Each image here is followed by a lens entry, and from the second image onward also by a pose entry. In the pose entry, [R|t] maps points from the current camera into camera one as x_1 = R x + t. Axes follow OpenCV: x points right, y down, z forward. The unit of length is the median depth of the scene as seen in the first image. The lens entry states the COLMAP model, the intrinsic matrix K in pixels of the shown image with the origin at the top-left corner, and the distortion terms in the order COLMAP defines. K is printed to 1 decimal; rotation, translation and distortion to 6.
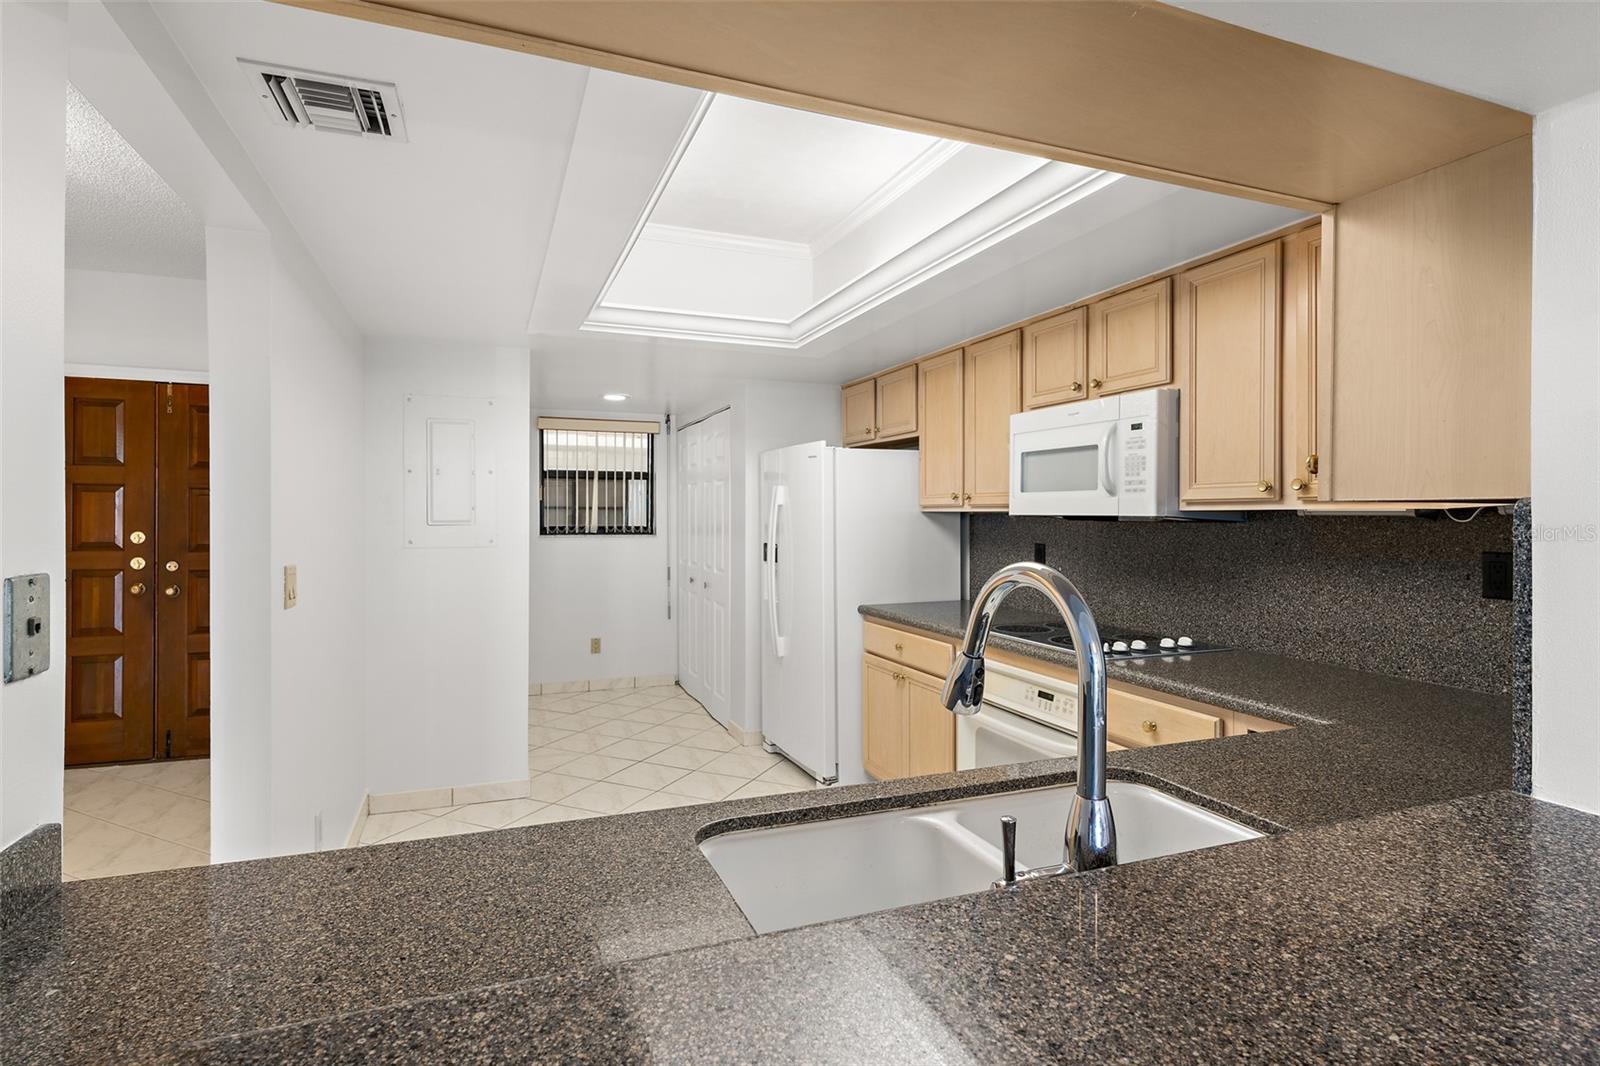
lens RADIAL K [[830.2, 0, 783.4], [0, 830.2, 520.8], [0, 0, 1]] dist [0.010574, 0.000018]
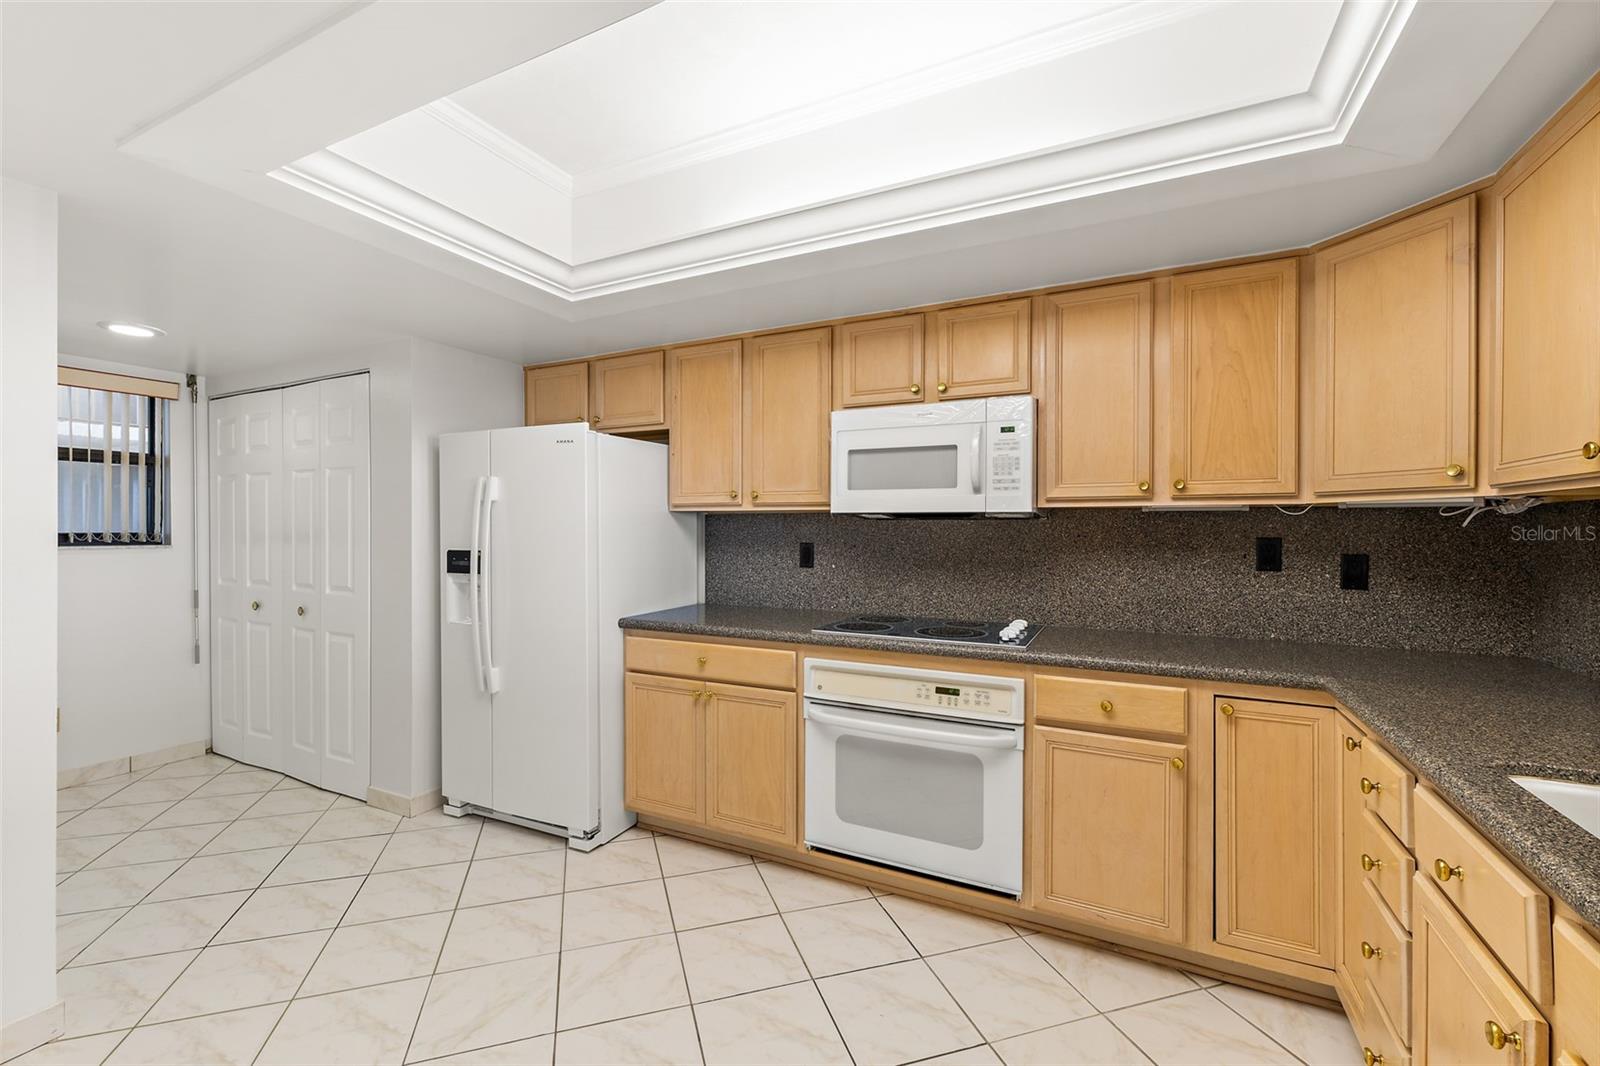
lens RADIAL K [[683.5, 0, 800.7], [0, 683.5, 531.4], [0, 0, 1]] dist [0.004023, 0.000995]
pose [[0.733689, -0.004976, 0.679467, -0.300453], [0.004726, 0.999986, 0.002221, 0.012908], [-0.679469, 0.001582, 0.733703, 0.420485]]
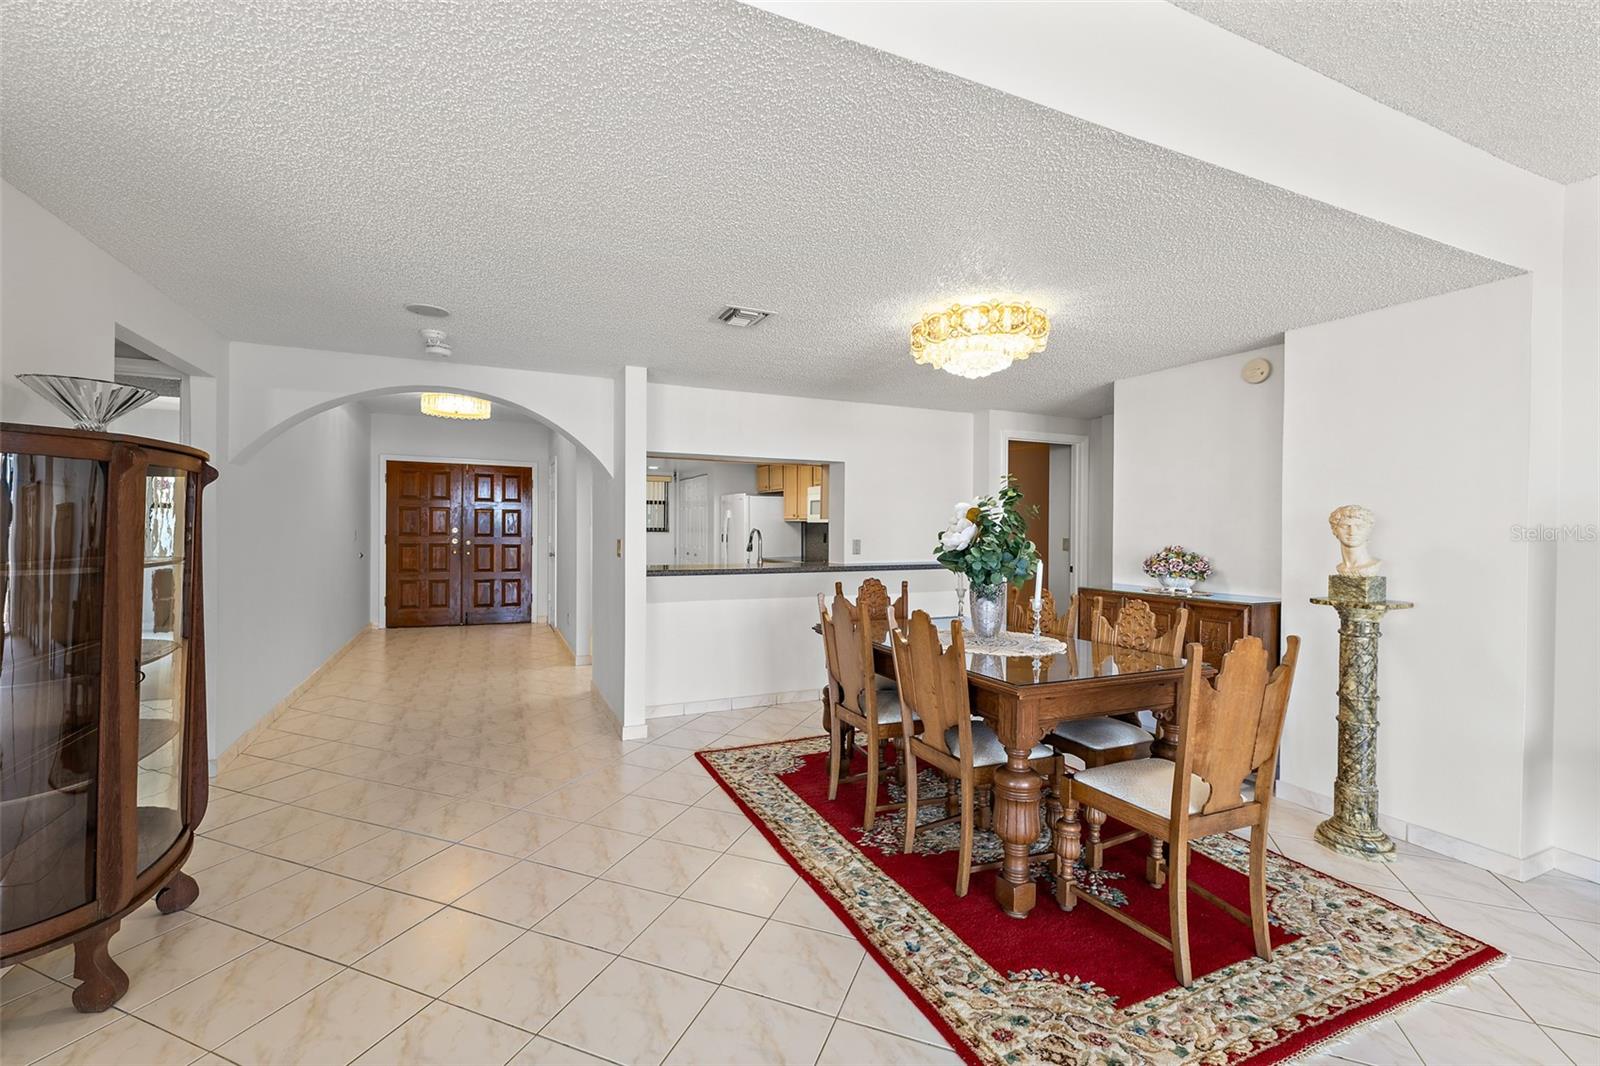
lens RADIAL K [[683.5, 0, 795.9], [0, 683.5, 527.7], [0, 0, 1]] dist [0.004023, 0.000995]
pose [[0.997125, 0.005001, 0.075606, 0.054386], [-0.004805, 0.999985, -0.002778, 0.017181], [-0.075619, 0.002406, 0.997134, -1.301026]]
